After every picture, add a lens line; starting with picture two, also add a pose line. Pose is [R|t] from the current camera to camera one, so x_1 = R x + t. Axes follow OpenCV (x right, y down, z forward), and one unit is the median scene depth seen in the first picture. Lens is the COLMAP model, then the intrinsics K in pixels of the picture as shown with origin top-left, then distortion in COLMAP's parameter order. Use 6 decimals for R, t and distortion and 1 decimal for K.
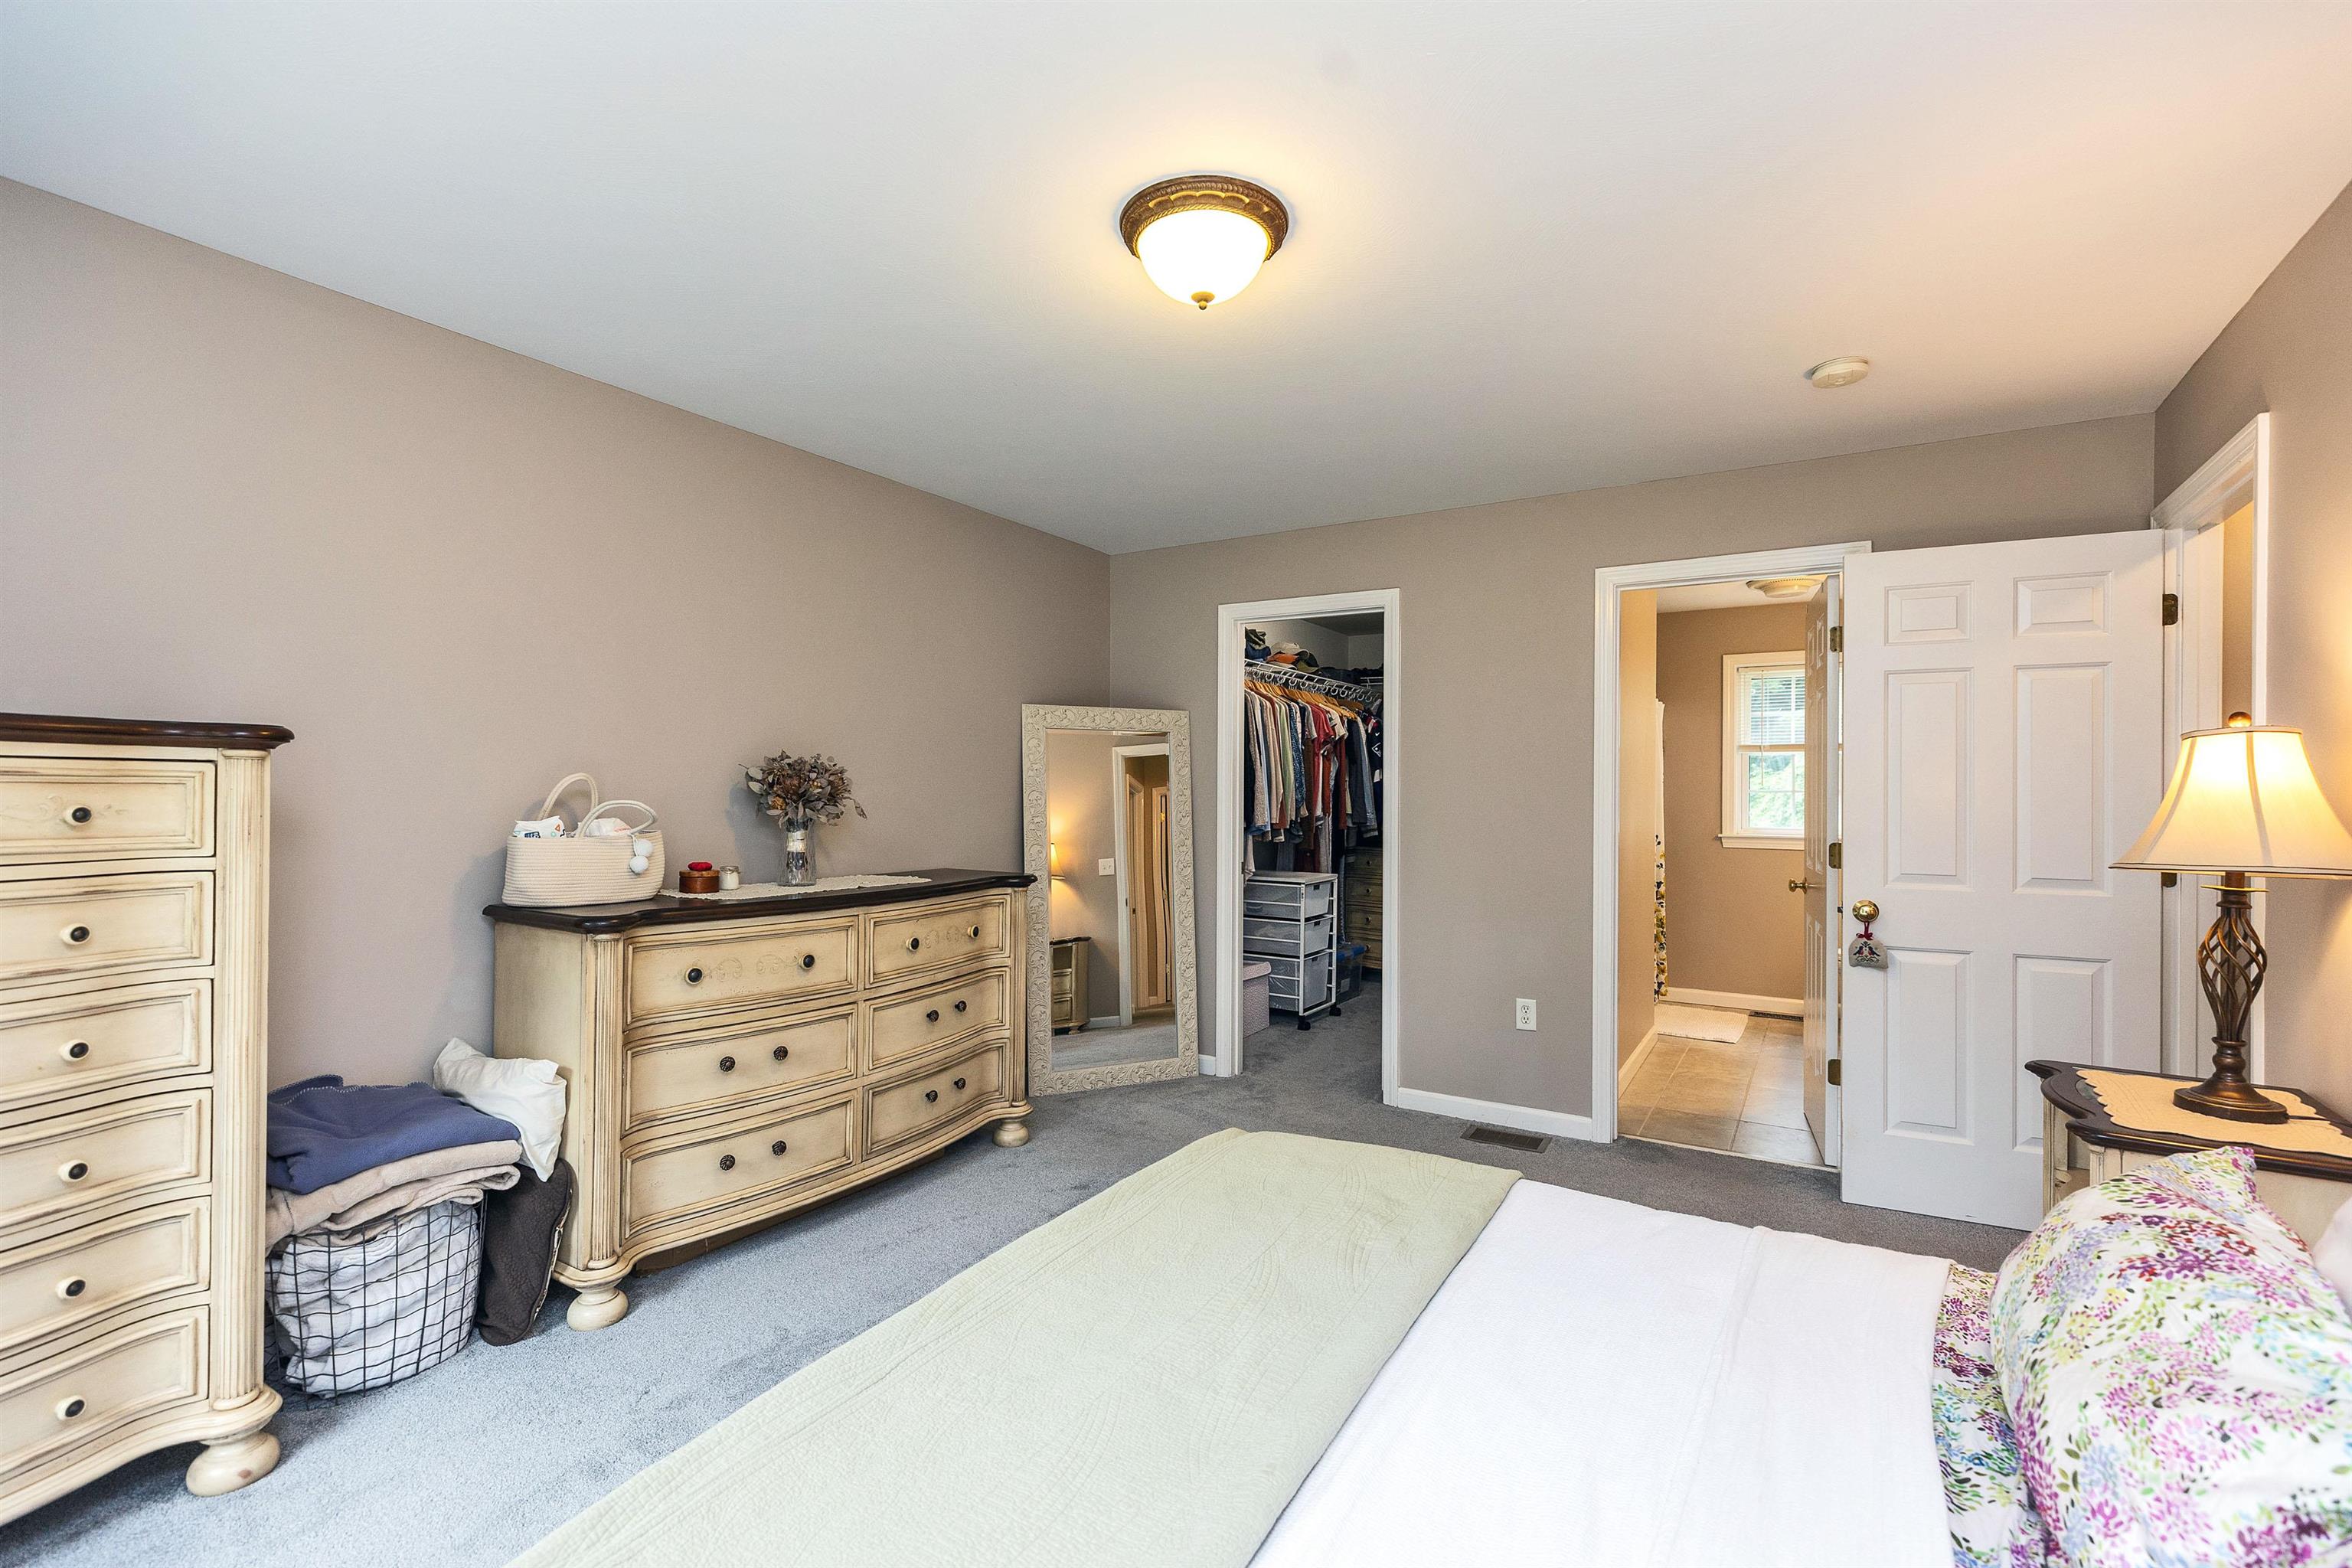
lens RADIAL K [[1074.5, 0, 1174.9], [0, 1074.5, 781.8], [0, 0, 1]] dist [0.007274, -0.000035]
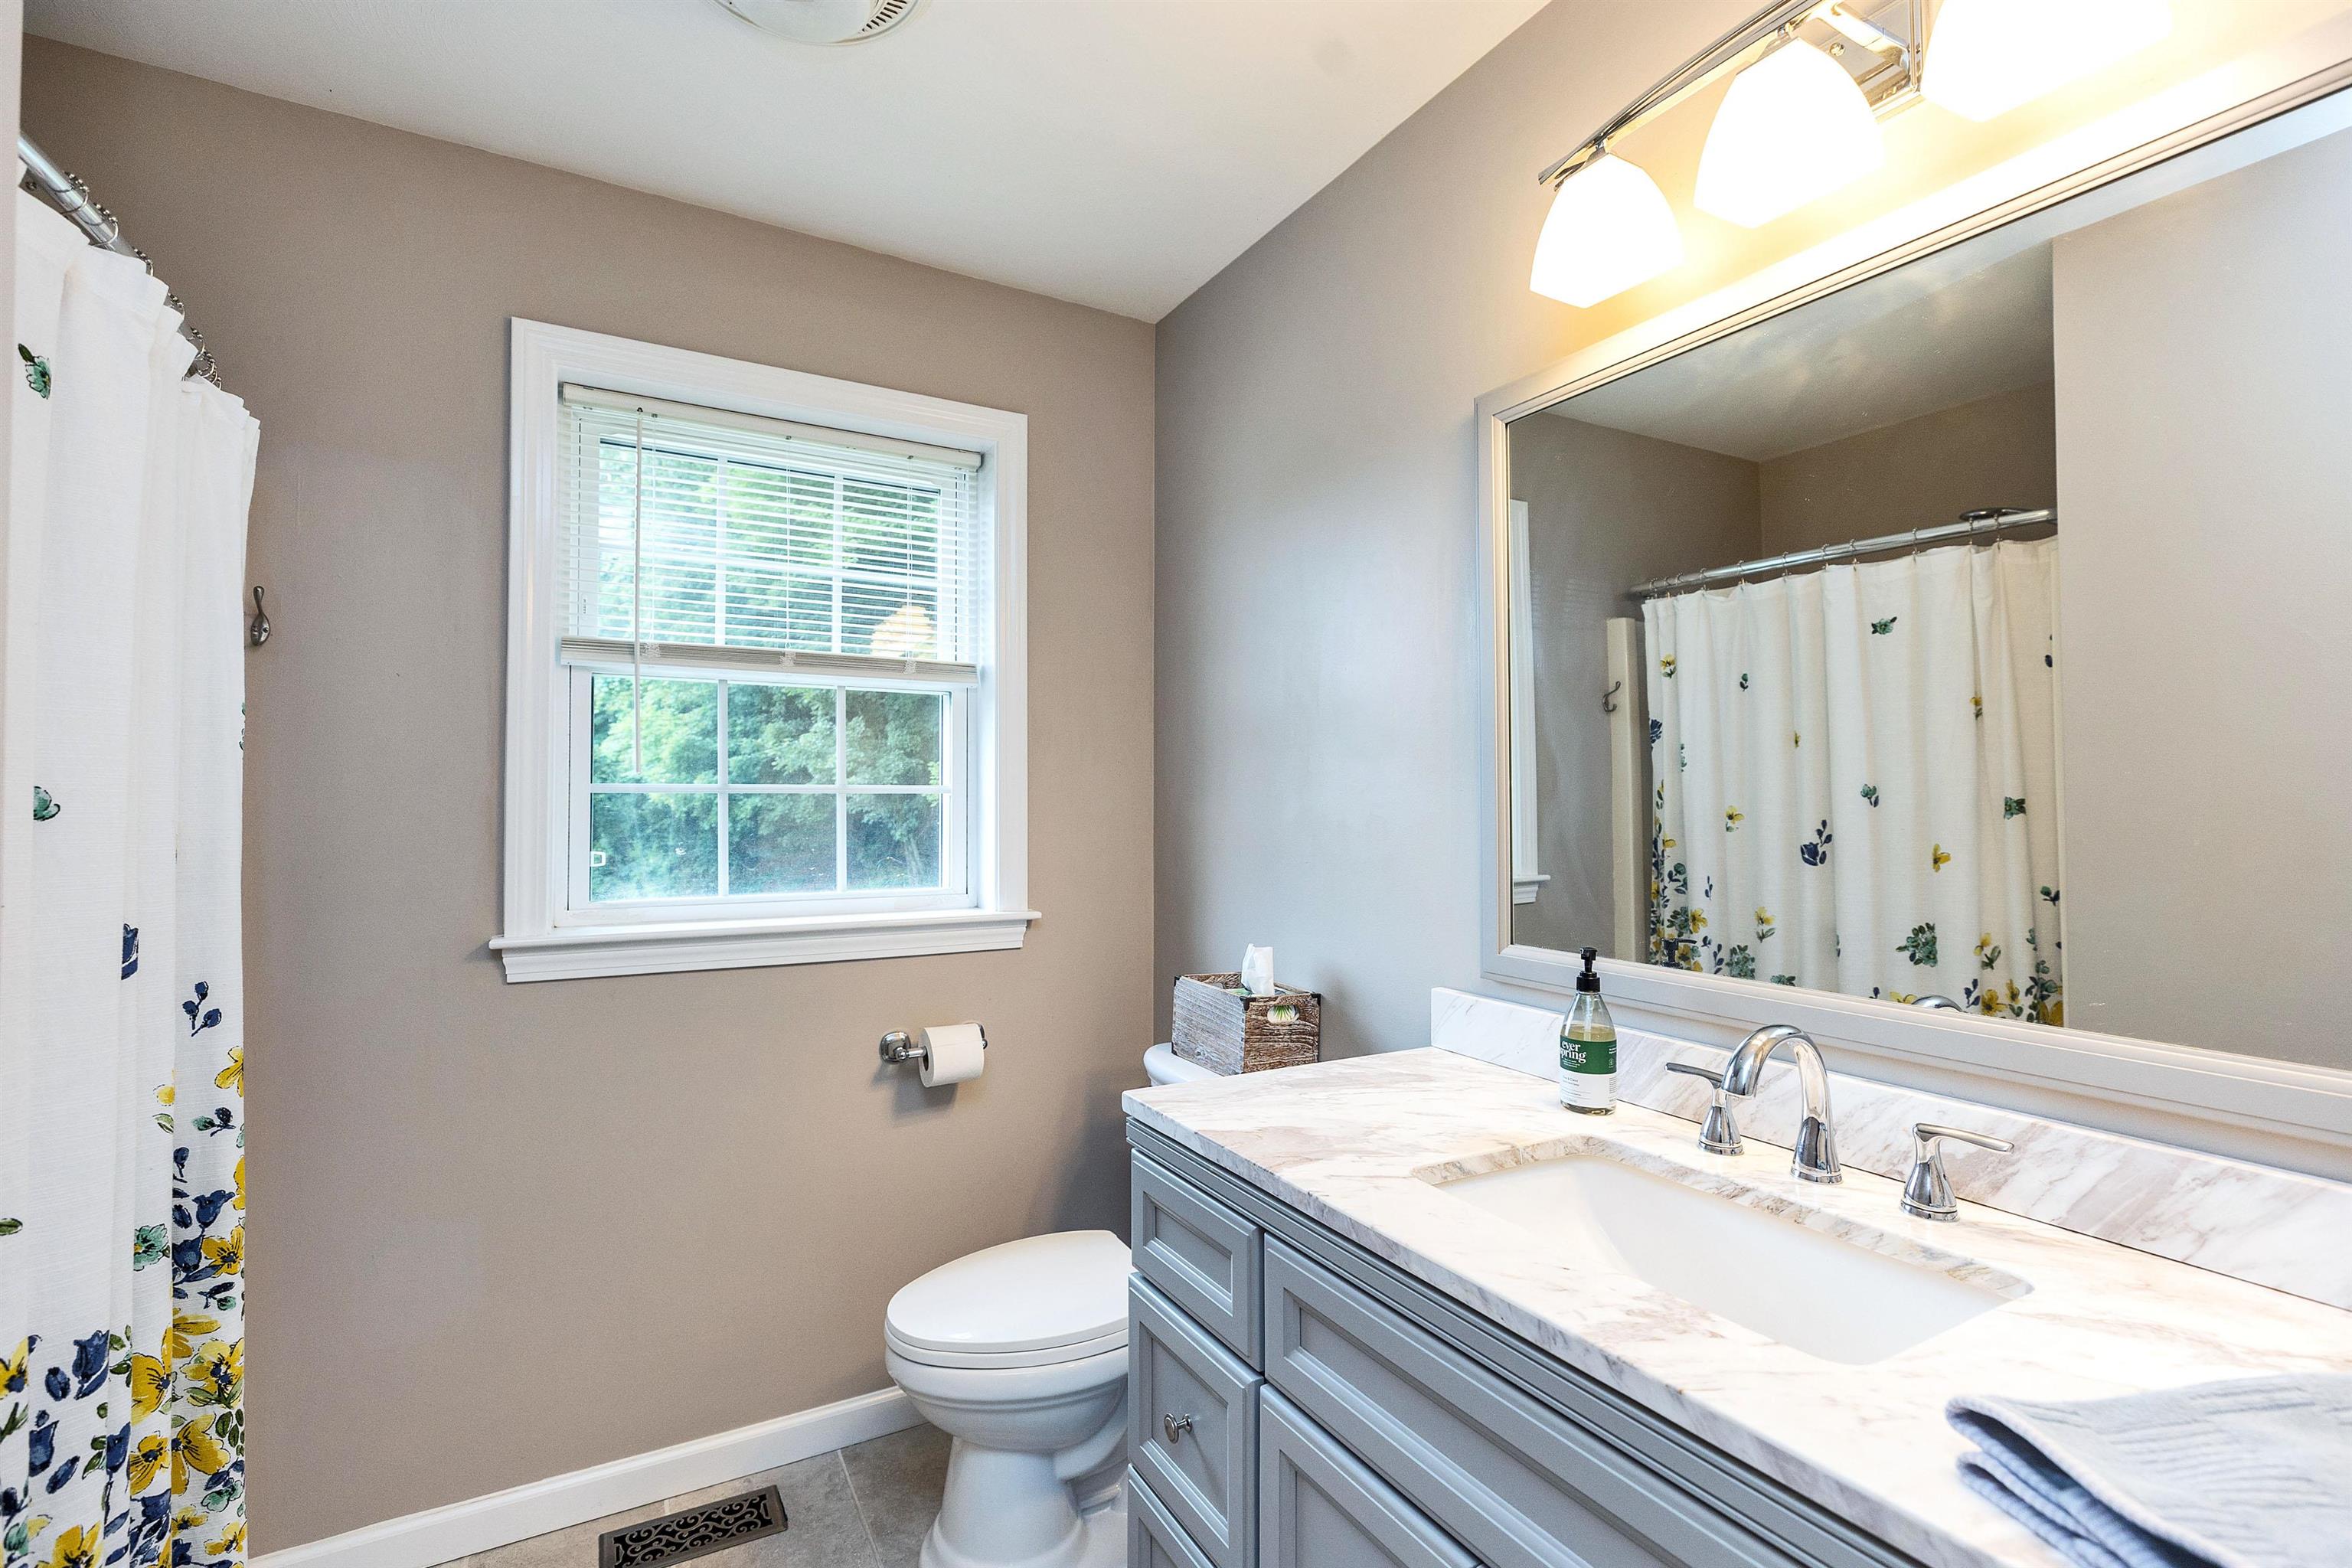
lens RADIAL K [[1074.5, 0, 1172.9], [0, 1074.5, 782.4], [0, 0, 1]] dist [0.007274, -0.000035]
pose [[0.498775, 0.011221, 0.866659, 0.352350], [0.001301, 0.999905, -0.013695, 0.011886], [-0.866731, 0.007958, 0.498713, 0.711592]]
